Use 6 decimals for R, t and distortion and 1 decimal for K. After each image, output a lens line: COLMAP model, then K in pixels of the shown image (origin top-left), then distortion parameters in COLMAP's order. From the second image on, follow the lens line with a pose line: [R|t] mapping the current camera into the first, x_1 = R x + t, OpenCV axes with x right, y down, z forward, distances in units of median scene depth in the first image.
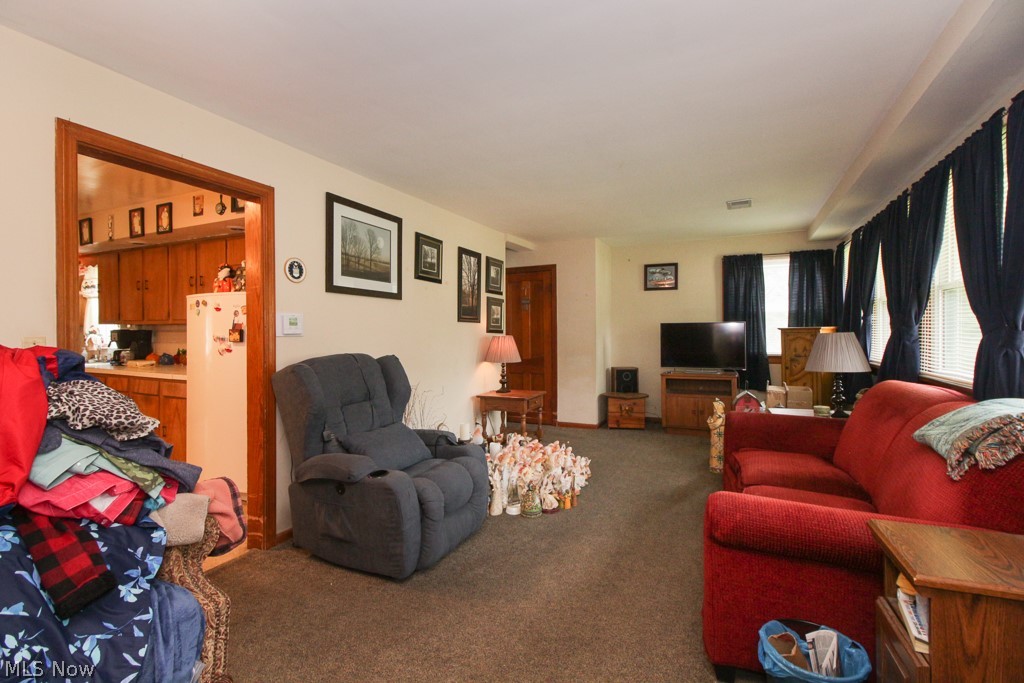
lens RADIAL K [[457.0, 0, 512.0], [0, 457.0, 341.5], [0, 0, 1]] dist [0.025192, -0.000043]
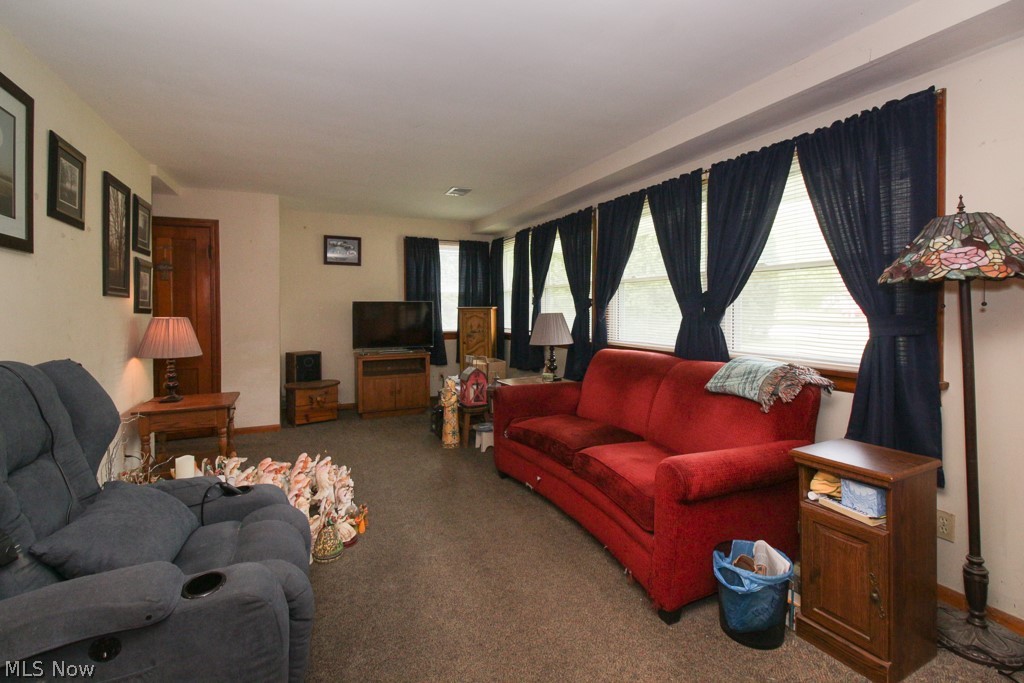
lens RADIAL K [[473.4, 0, 486.5], [0, 473.4, 319.9], [0, 0, 1]] dist [-0.001879, -0.000293]
pose [[0.658251, -0.015230, 0.752645, -0.245390], [0.011754, 0.999881, 0.009953, -0.010615], [-0.752707, 0.002295, 0.658352, 0.197188]]
